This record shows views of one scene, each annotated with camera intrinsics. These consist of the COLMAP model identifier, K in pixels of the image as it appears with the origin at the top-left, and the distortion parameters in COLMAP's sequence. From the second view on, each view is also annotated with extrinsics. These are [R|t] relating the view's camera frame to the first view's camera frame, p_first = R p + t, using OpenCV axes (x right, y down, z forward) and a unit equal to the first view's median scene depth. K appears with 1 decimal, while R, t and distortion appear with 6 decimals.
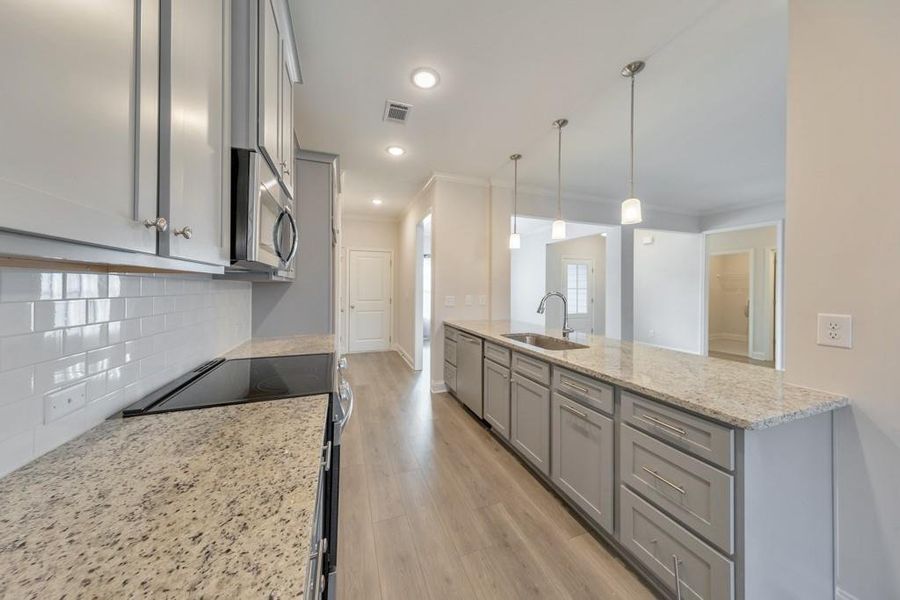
lens RADIAL K [[289.4, 0, 451.3], [0, 289.4, 286.4], [0, 0, 1]] dist [0.002452, 0.000067]
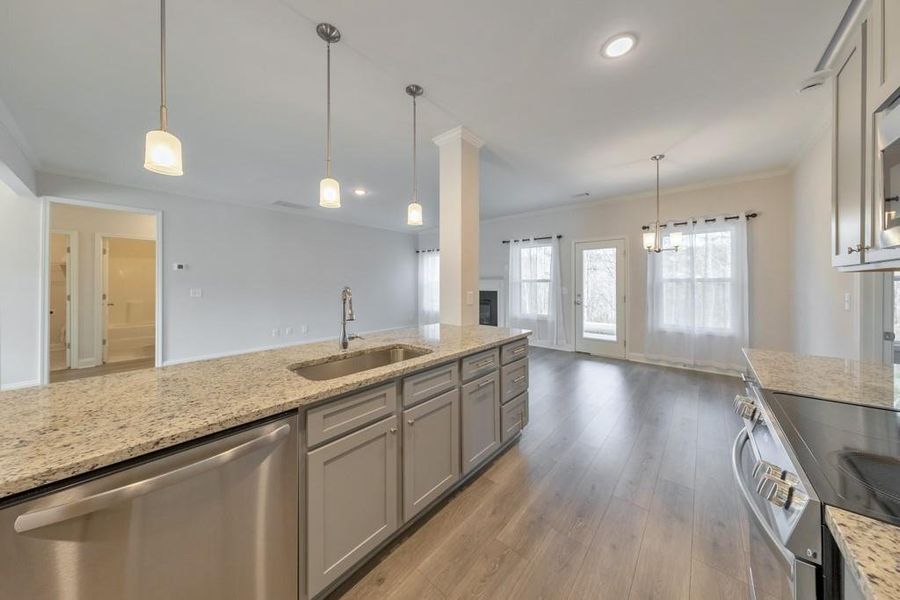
lens RADIAL K [[289.4, 0, 451.3], [0, 289.4, 286.4], [0, 0, 1]] dist [0.002452, 0.000067]
pose [[-0.474060, -0.012481, 0.880404, -0.476288], [-0.005864, 0.999922, 0.011018, 0.015335], [-0.880473, 0.000061, -0.474097, 1.458651]]
